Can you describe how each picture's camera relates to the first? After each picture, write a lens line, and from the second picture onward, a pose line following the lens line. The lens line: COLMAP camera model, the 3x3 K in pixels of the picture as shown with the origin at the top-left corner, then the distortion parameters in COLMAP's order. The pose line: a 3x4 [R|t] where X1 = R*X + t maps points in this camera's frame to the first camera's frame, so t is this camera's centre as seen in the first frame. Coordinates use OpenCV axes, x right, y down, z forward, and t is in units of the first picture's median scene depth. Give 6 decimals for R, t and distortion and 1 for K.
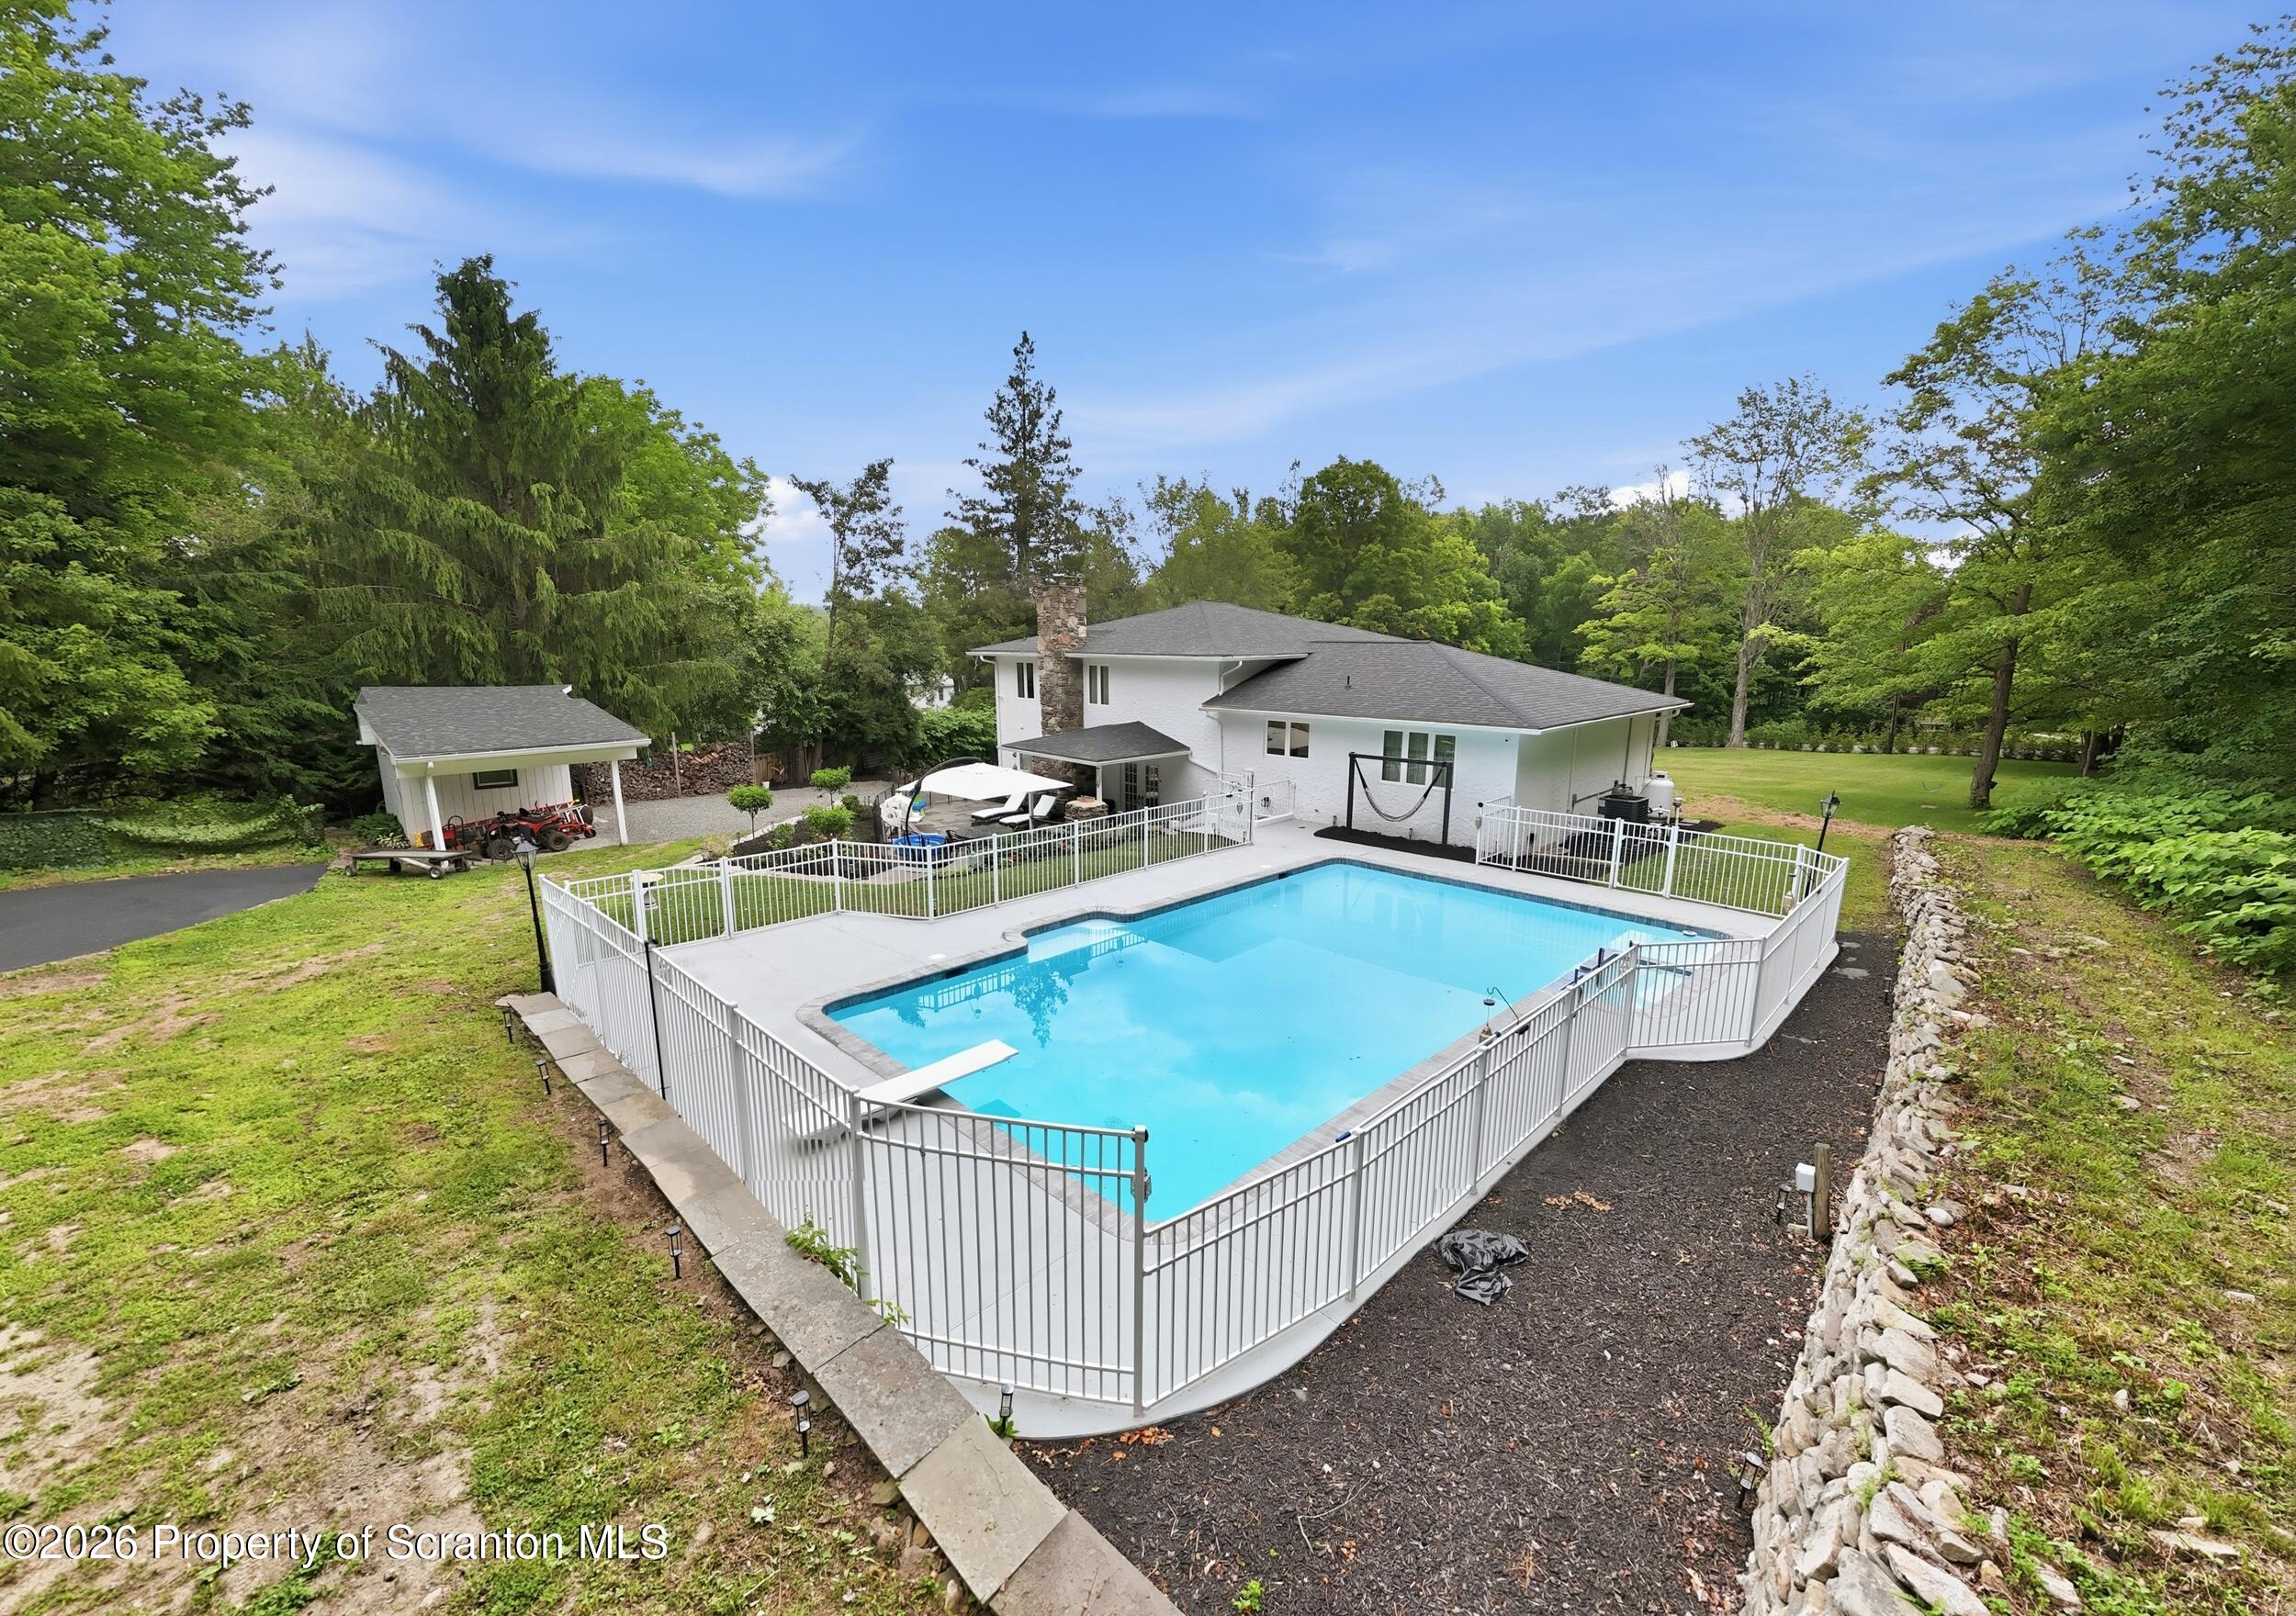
lens RADIAL K [[910.4, 0, 1140.0], [0, 910.4, 820.3], [0, 0, 1]] dist [0.003089, -0.000195]
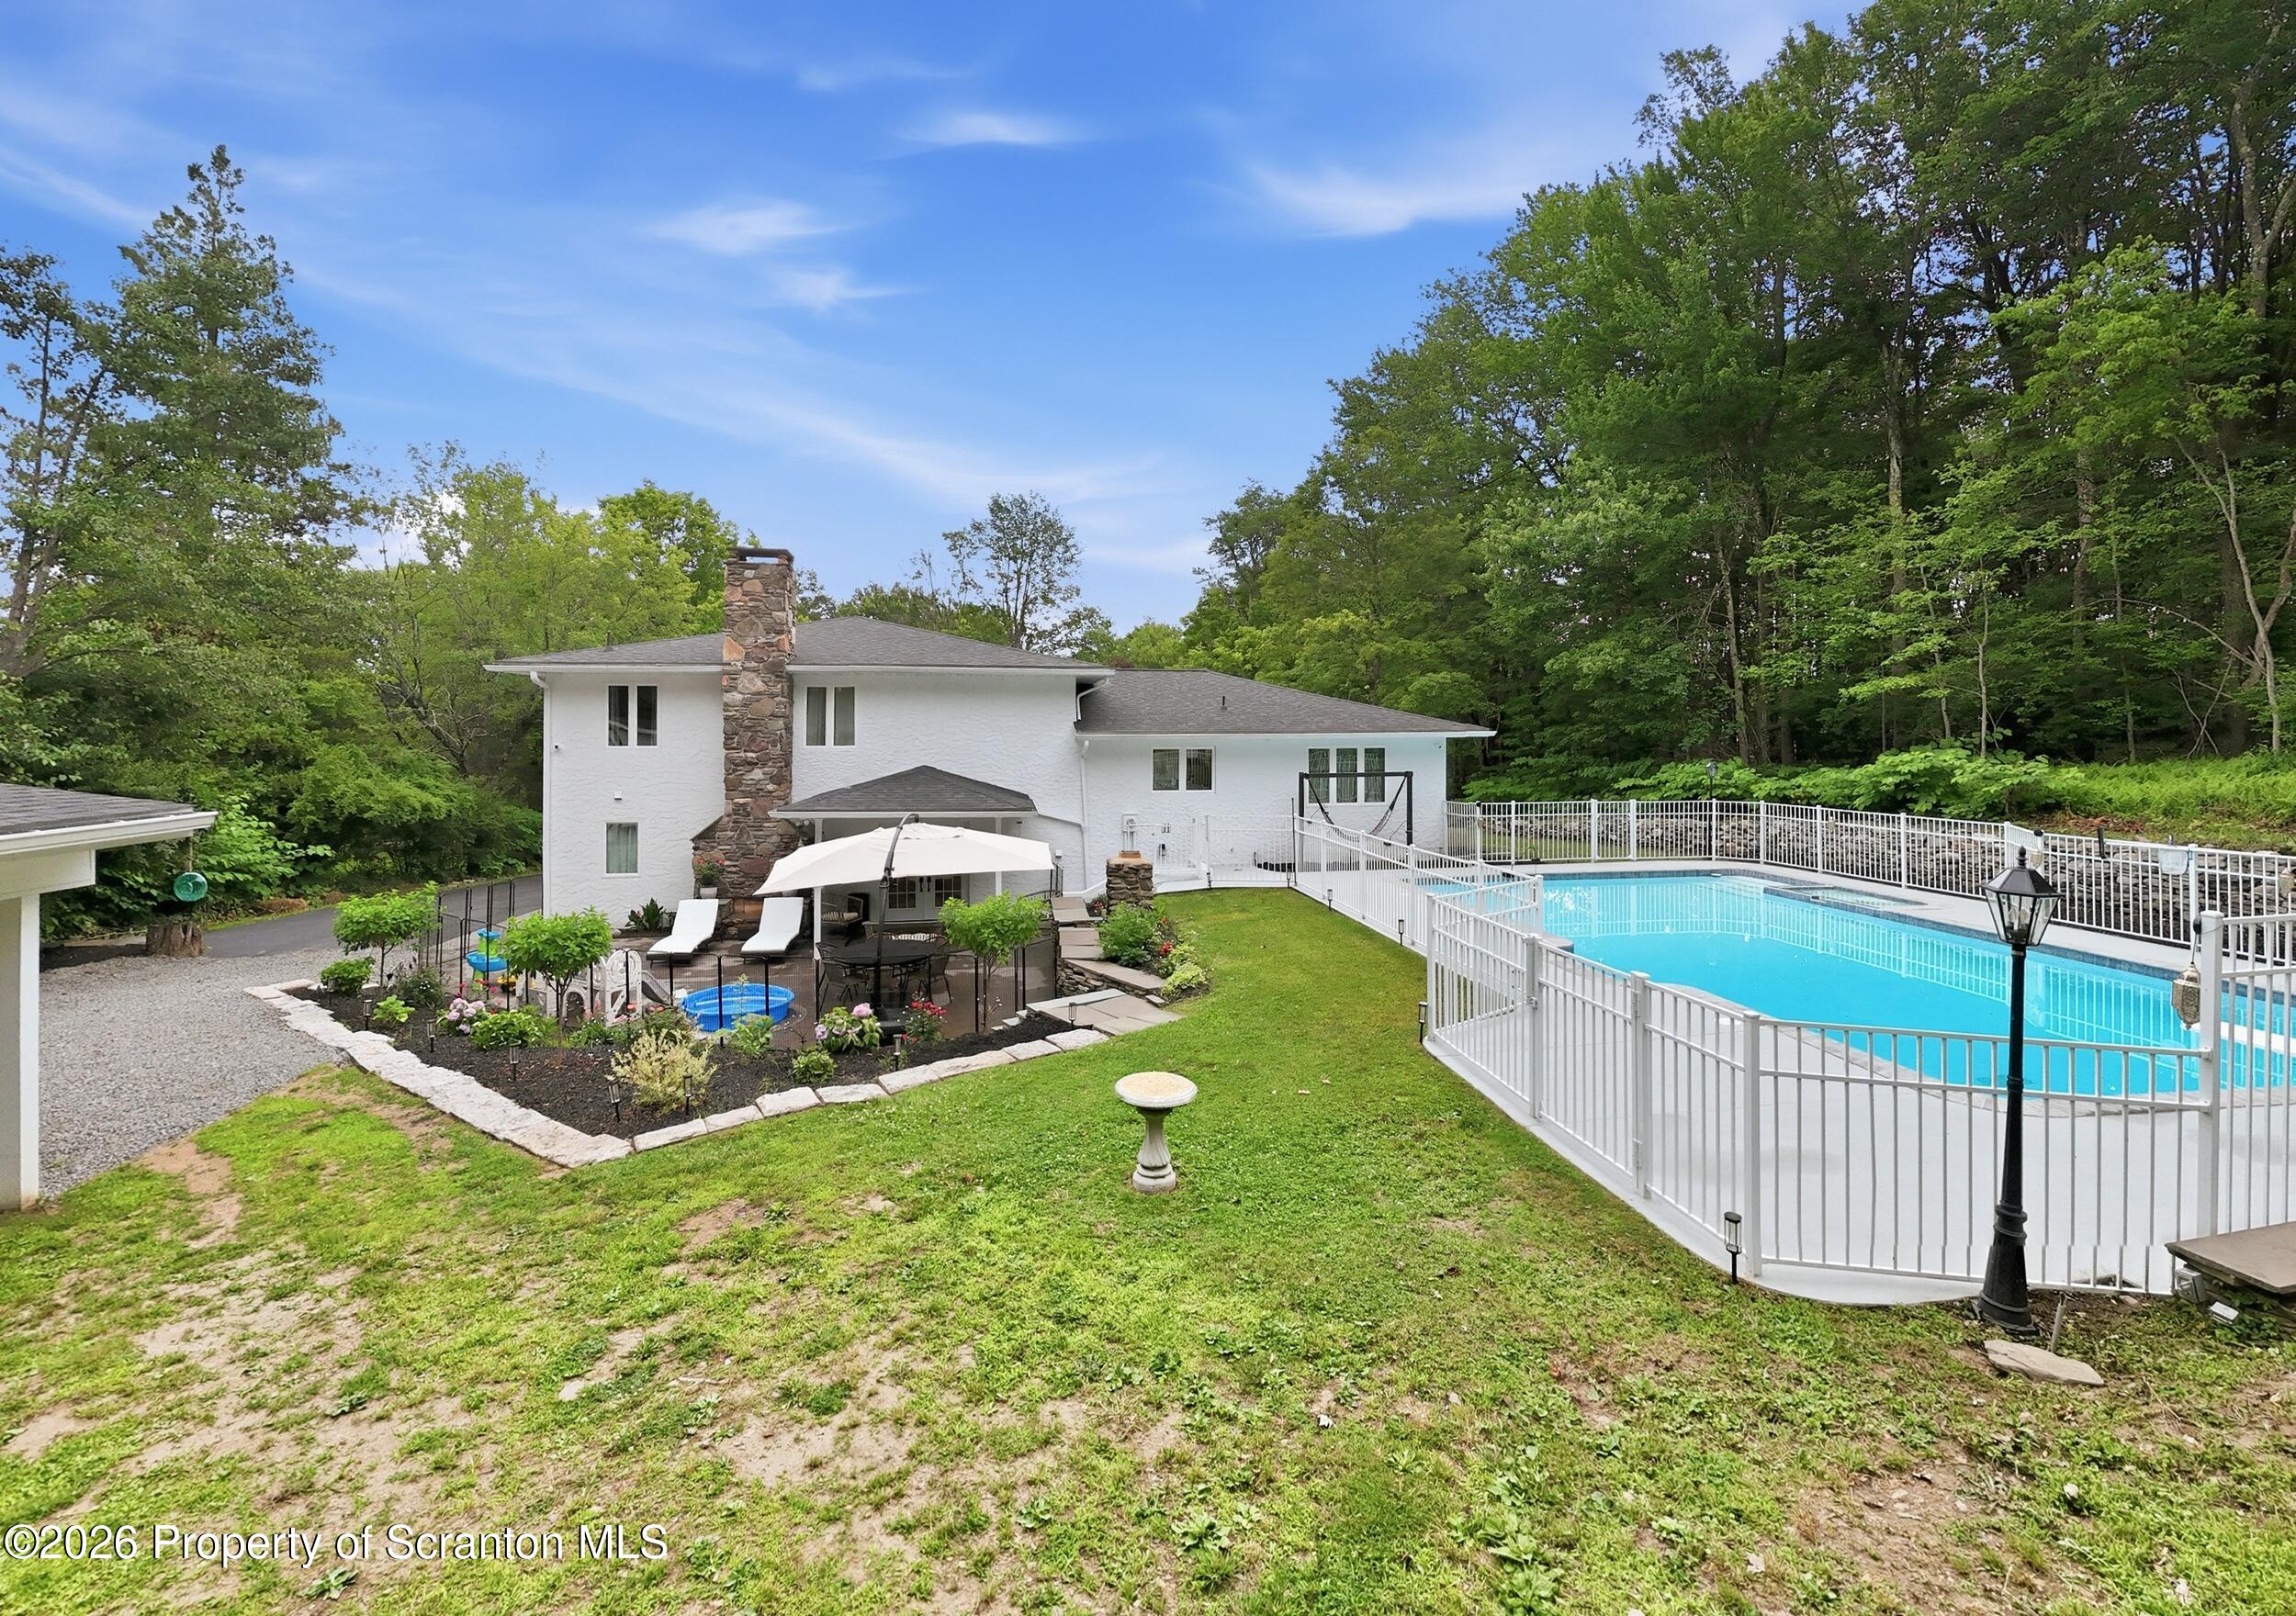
lens RADIAL K [[979.4, 0, 1139.6], [0, 979.4, 771.9], [0, 0, 1]] dist [0.015241, 0.000065]
pose [[0.604422, -0.030506, 0.796080, -0.480901], [0.157754, 0.984063, -0.082065, -0.015059], [-0.780889, 0.175186, 0.599601, 0.405642]]
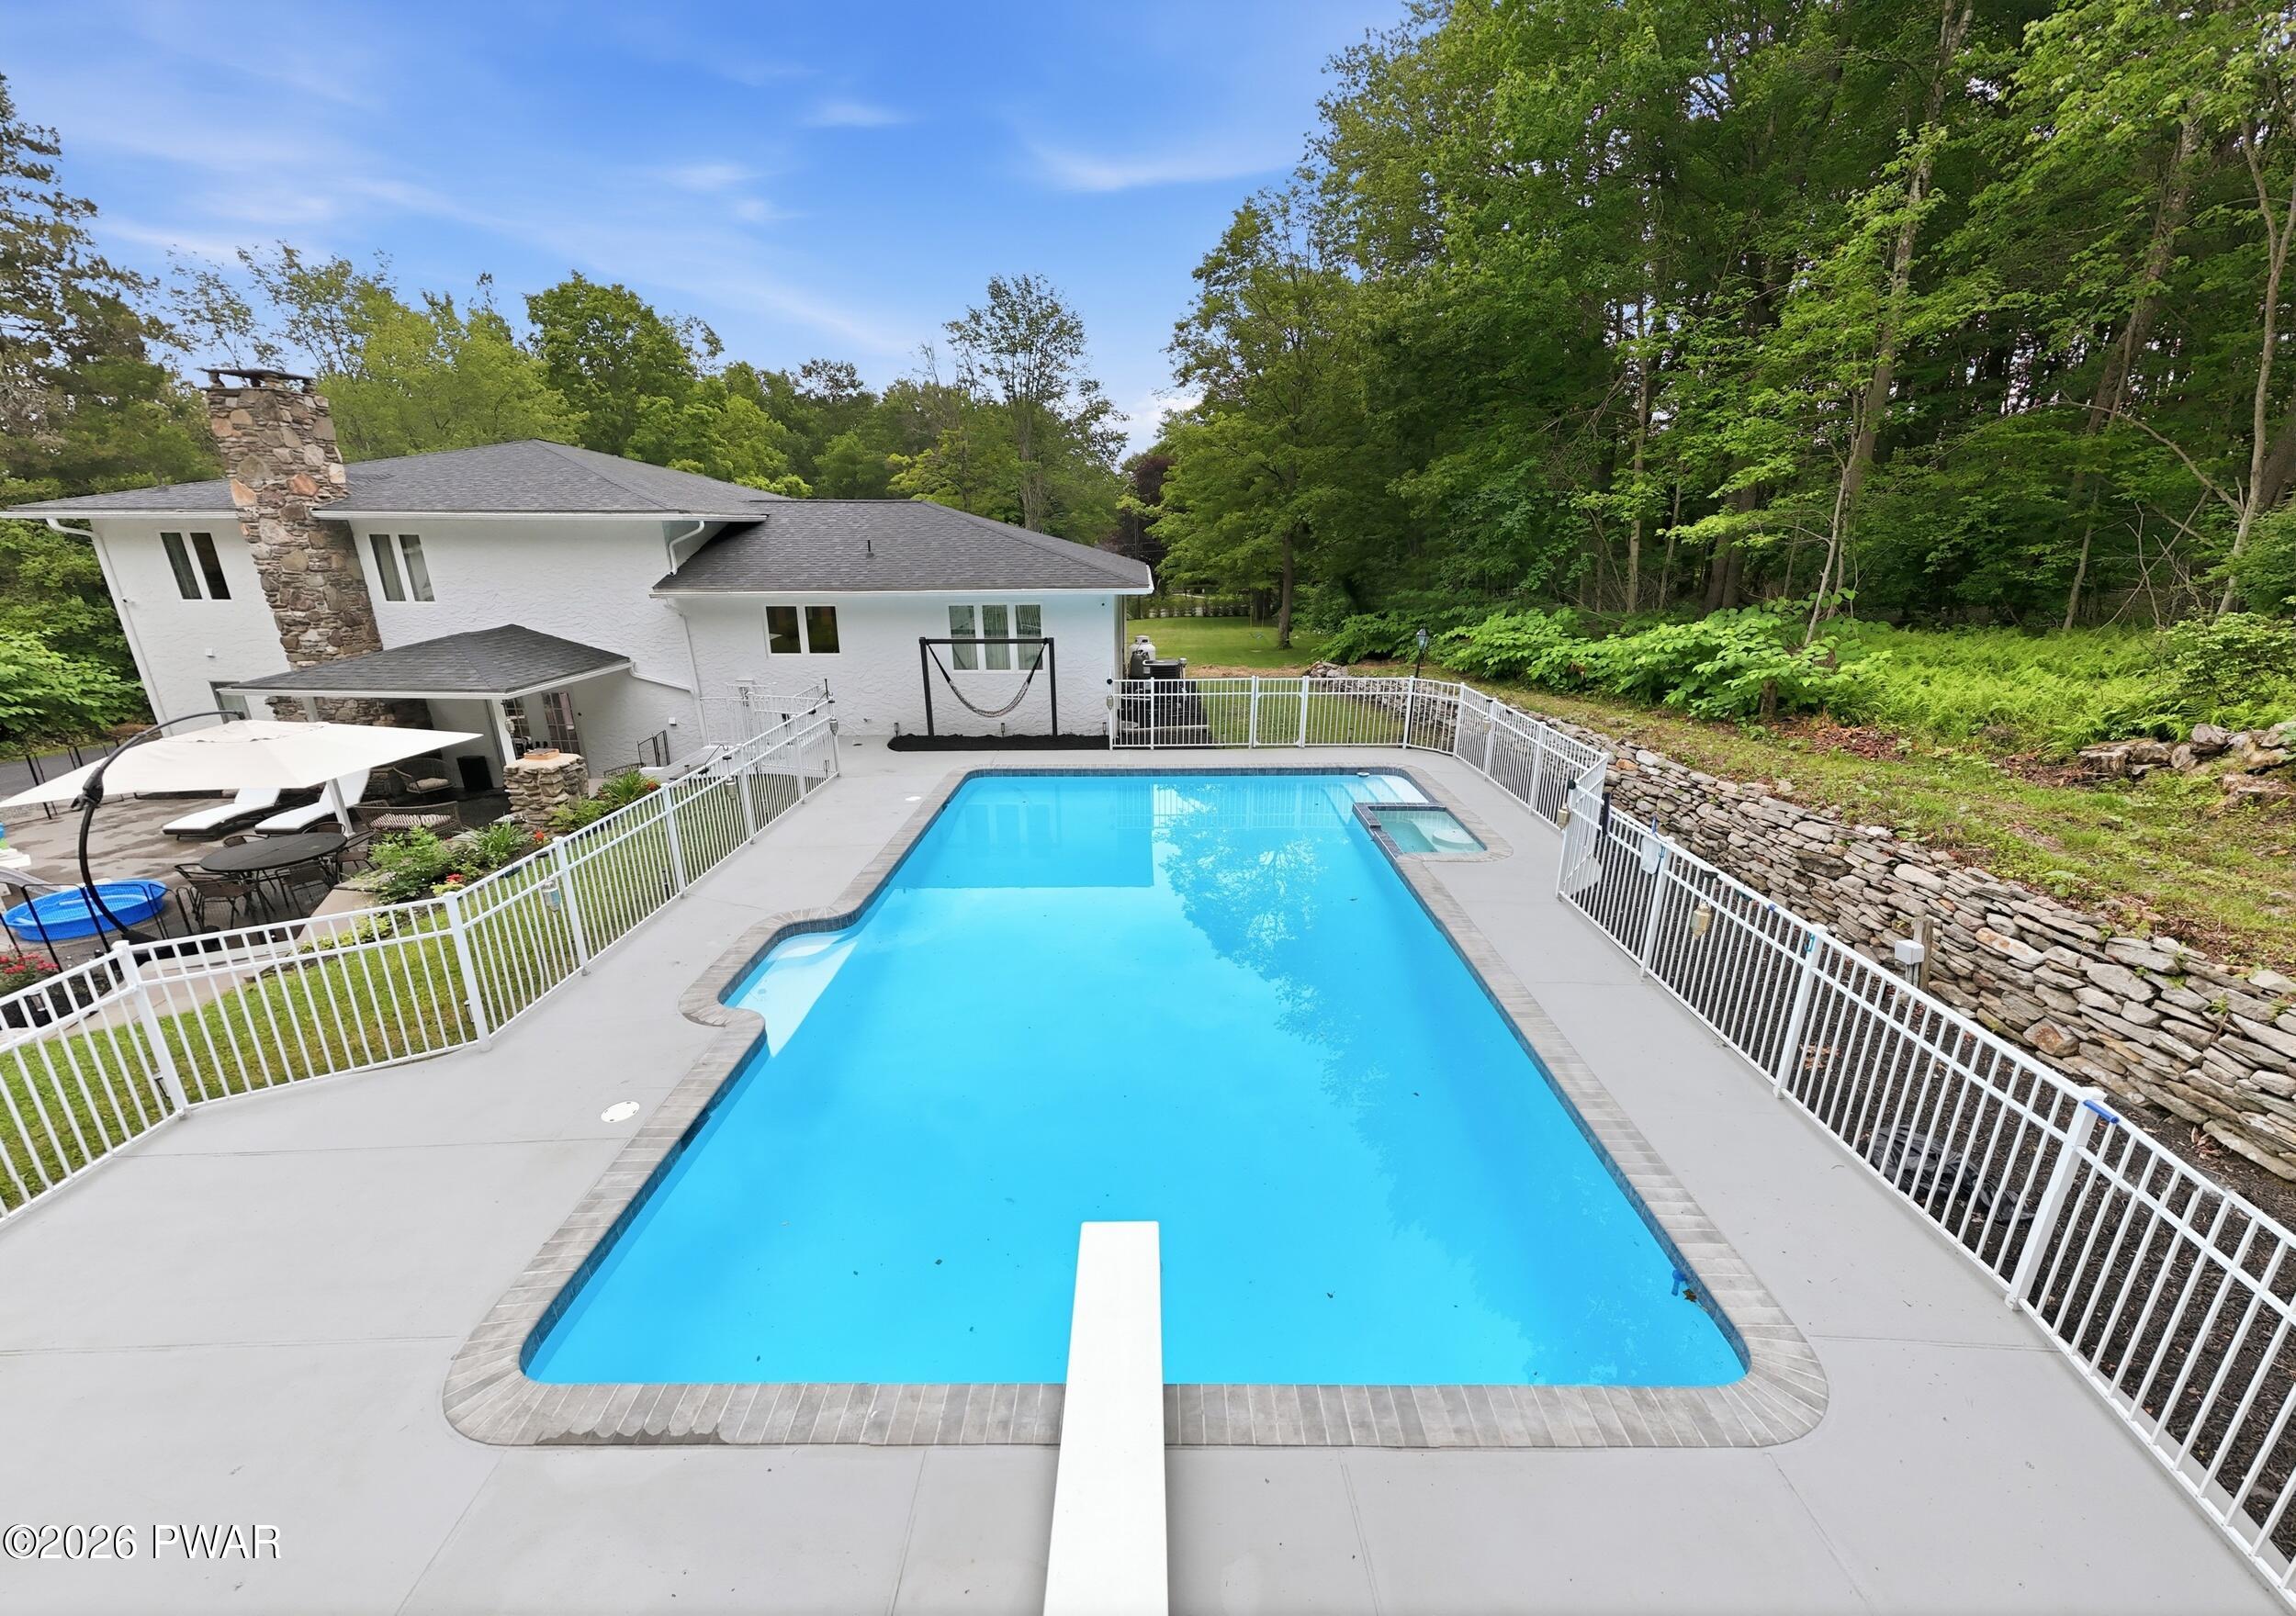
lens RADIAL K [[910.4, 0, 1140.0], [0, 910.4, 820.3], [0, 0, 1]] dist [0.003089, -0.000195]
pose [[0.701680, -0.215949, 0.678978, -0.149032], [0.140850, 0.976198, 0.164920, -0.016605], [-0.698431, -0.020087, 0.715395, 0.227093]]
